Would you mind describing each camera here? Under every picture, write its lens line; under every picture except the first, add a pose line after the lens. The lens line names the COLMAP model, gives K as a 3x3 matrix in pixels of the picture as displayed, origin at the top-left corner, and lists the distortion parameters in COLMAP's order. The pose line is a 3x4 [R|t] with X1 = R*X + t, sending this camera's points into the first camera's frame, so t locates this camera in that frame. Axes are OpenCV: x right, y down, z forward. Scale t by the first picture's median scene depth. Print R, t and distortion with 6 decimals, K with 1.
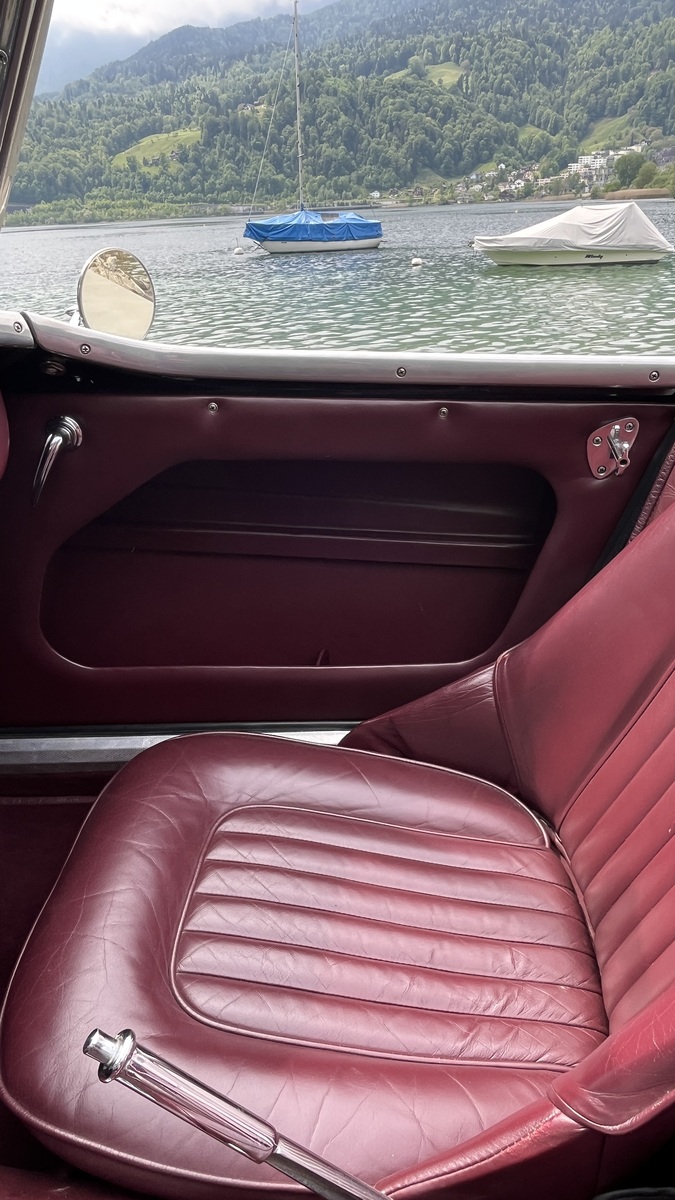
lens RADIAL K [[764.9, 0, 343.2], [0, 764.9, 596.6], [0, 0, 1]] dist [-0.001677, 0.000398]
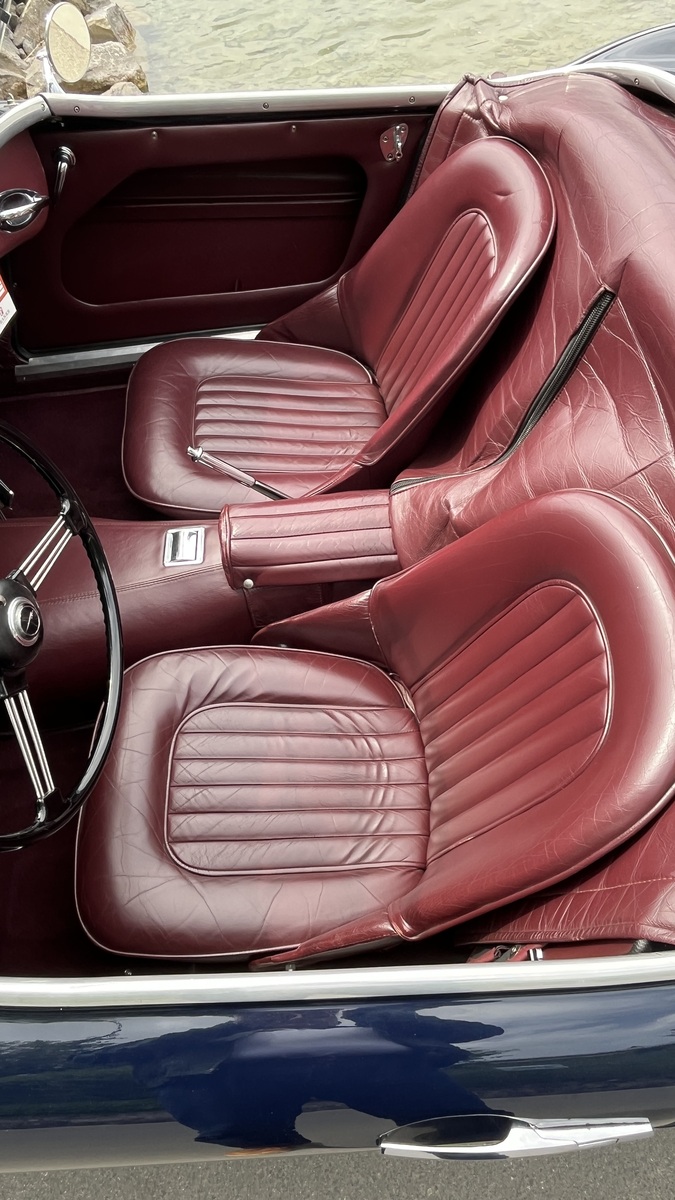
lens RADIAL K [[764.9, 0, 343.2], [0, 764.9, 596.6], [0, 0, 1]] dist [-0.001677, 0.000398]
pose [[0.988499, -0.125688, 0.084100, -0.031137], [0.068302, 0.867208, 0.493240, -0.162827], [-0.134926, -0.481823, 0.865819, -0.930919]]
